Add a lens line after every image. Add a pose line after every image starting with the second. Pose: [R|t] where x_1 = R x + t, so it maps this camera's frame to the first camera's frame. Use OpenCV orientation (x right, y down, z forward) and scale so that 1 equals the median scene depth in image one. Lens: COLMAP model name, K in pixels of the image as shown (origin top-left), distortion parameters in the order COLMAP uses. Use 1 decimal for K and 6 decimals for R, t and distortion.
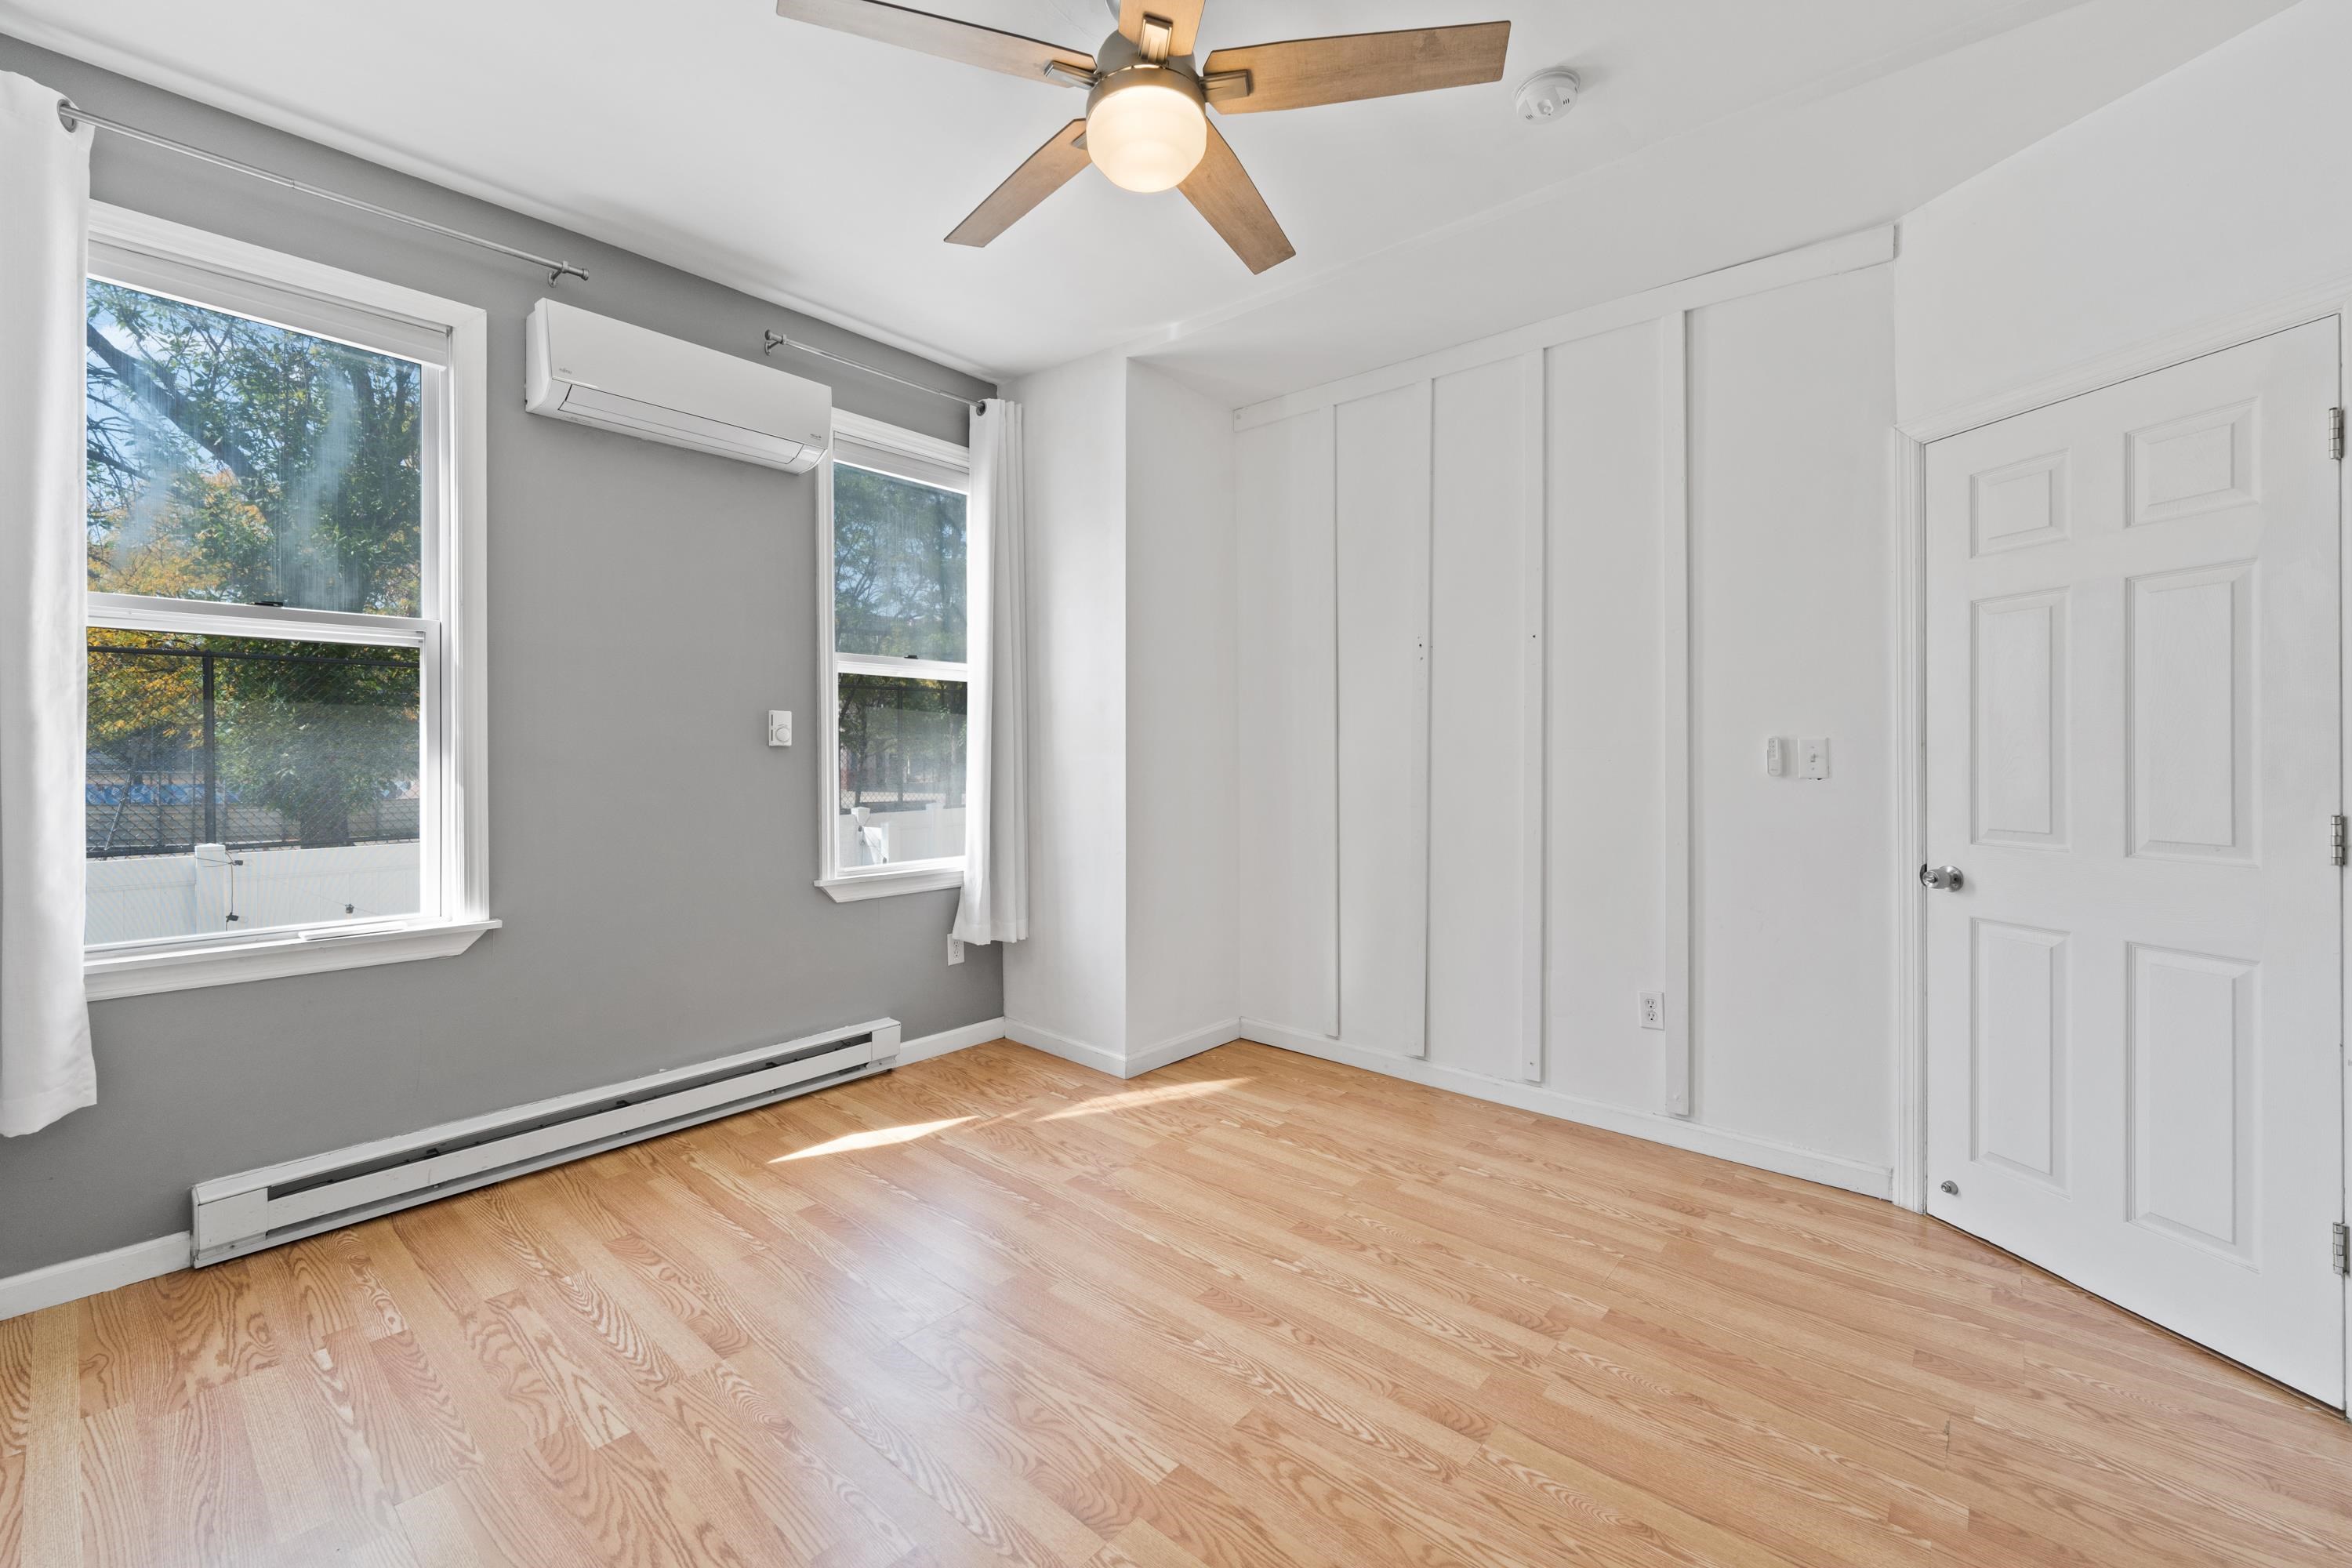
lens RADIAL K [[961.6, 0, 1160.0], [0, 961.6, 749.6], [0, 0, 1]] dist [-0.002175, -0.000431]
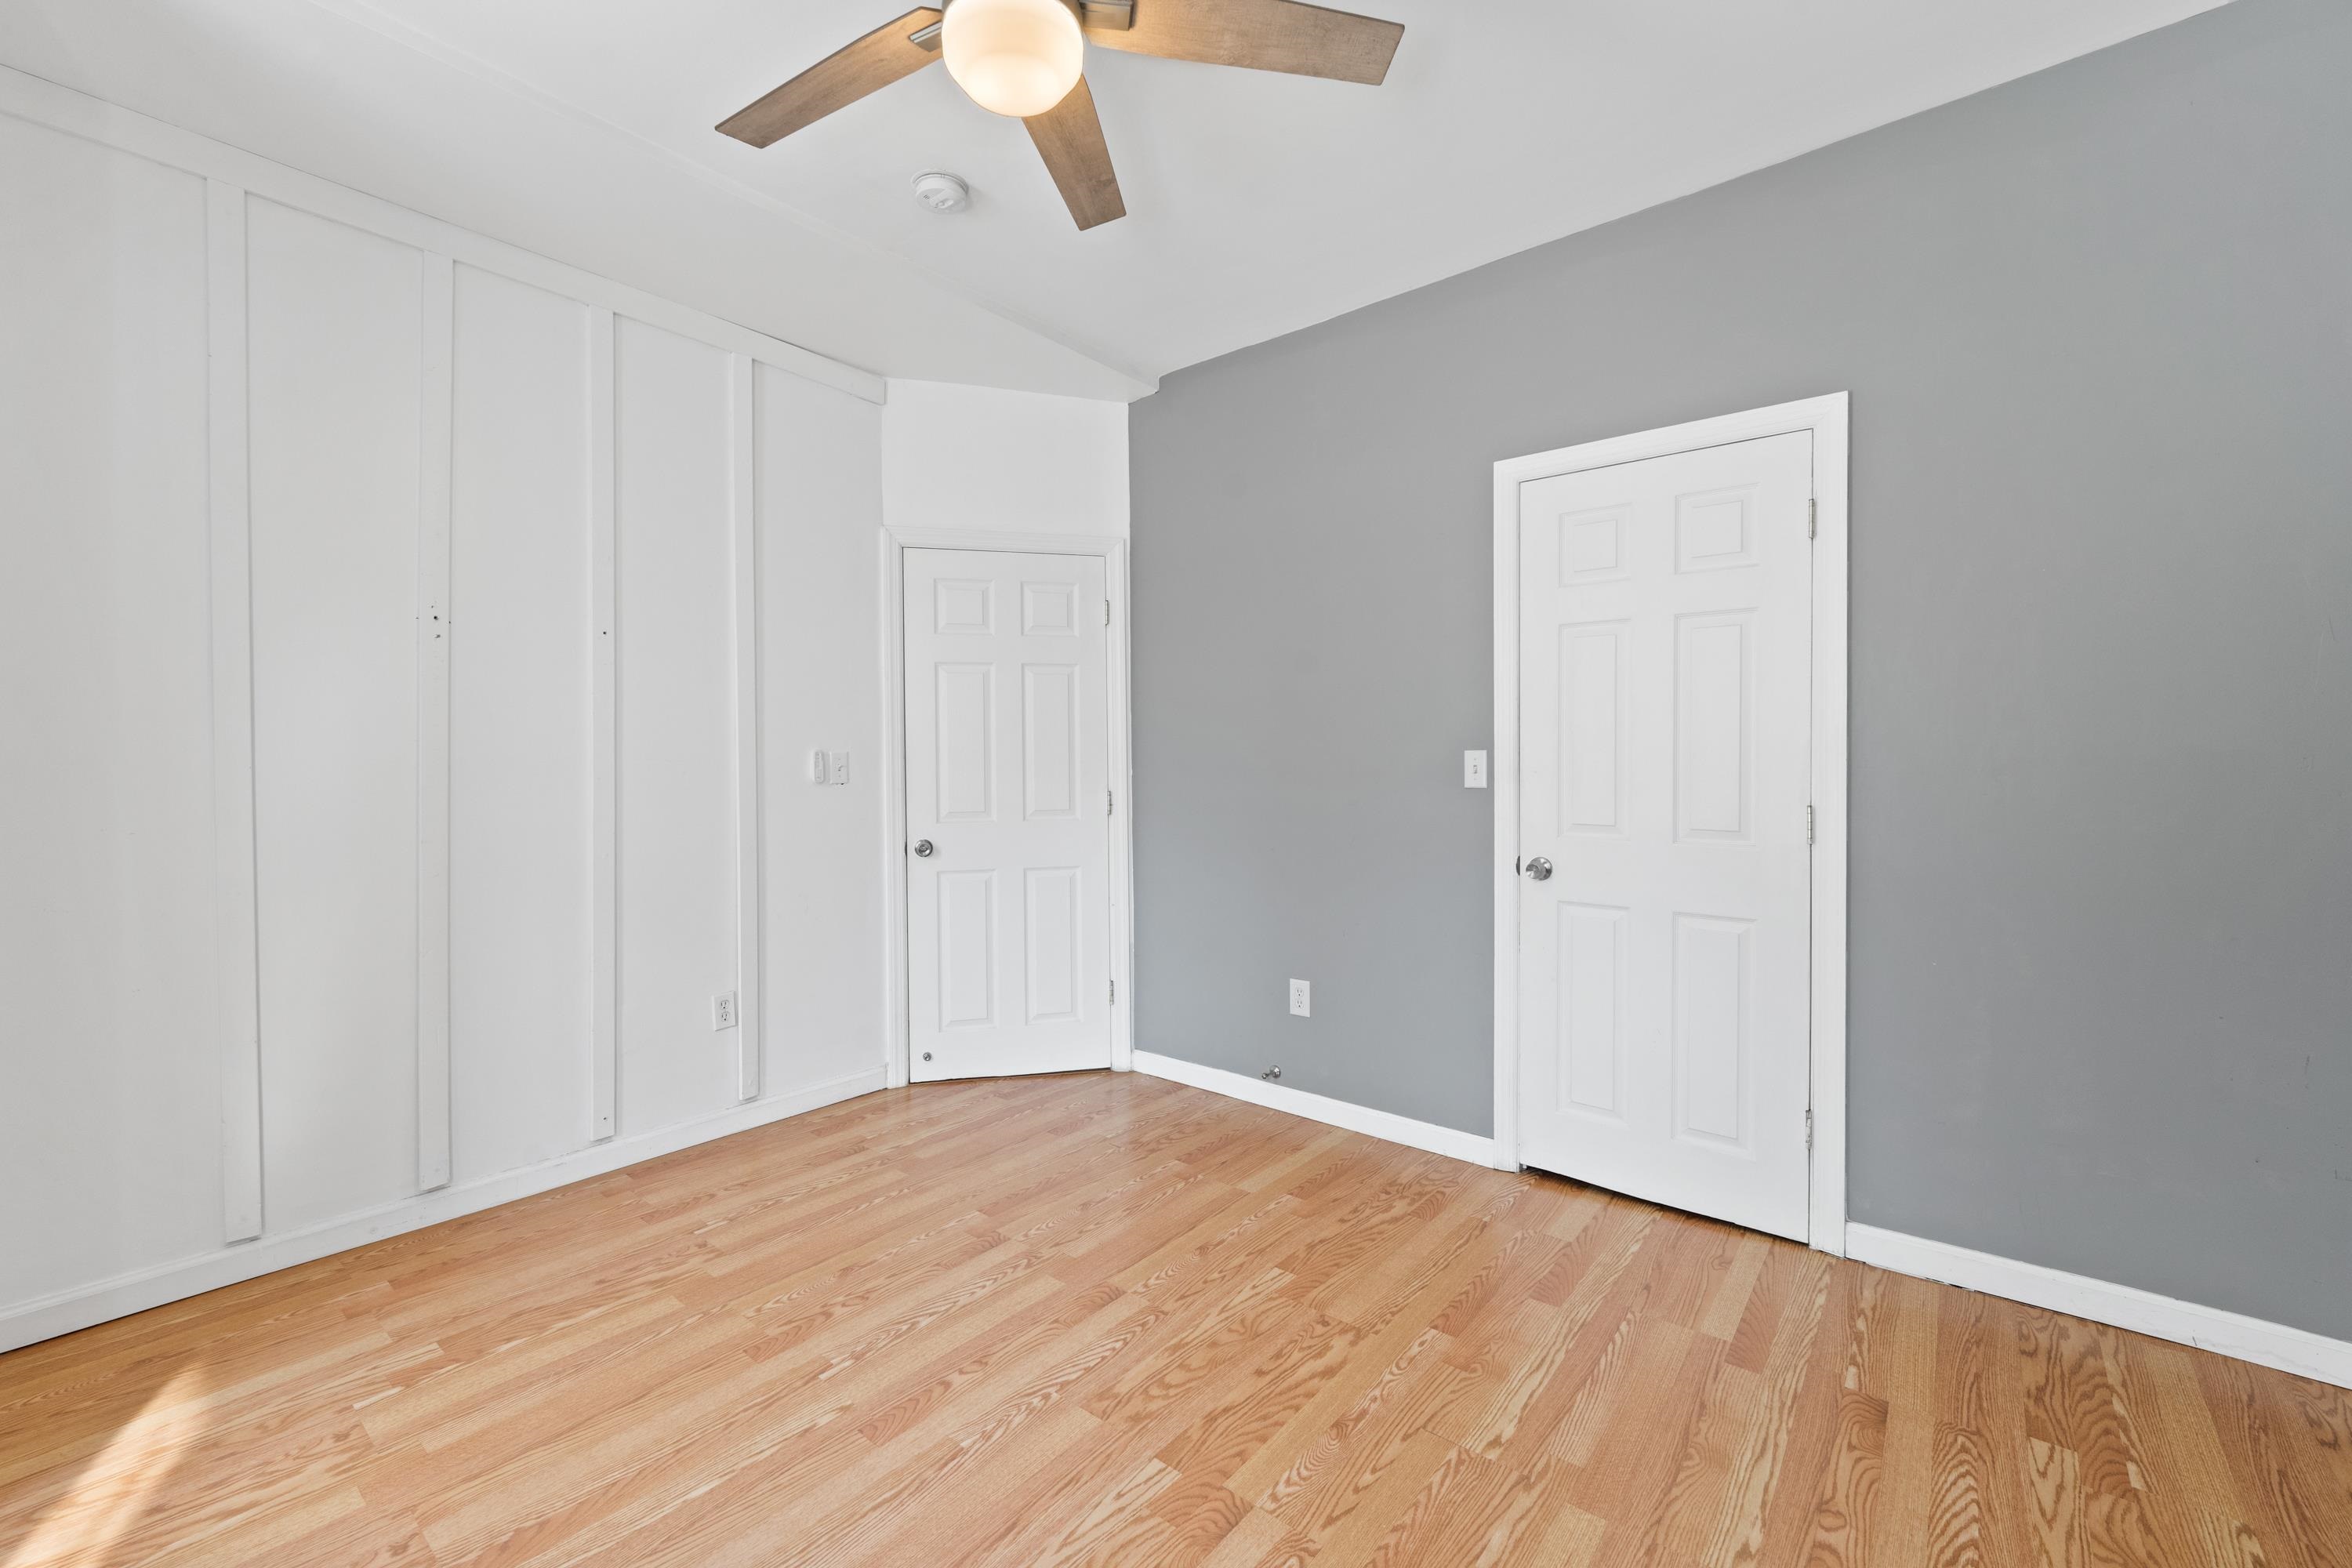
lens RADIAL K [[961.6, 0, 1160.0], [0, 961.6, 749.6], [0, 0, 1]] dist [-0.002175, -0.000431]
pose [[-0.022311, 0.008617, 0.999714, -0.673429], [0.002883, 0.999959, -0.008554, -0.004030], [-0.999747, 0.002691, -0.022334, 0.673127]]
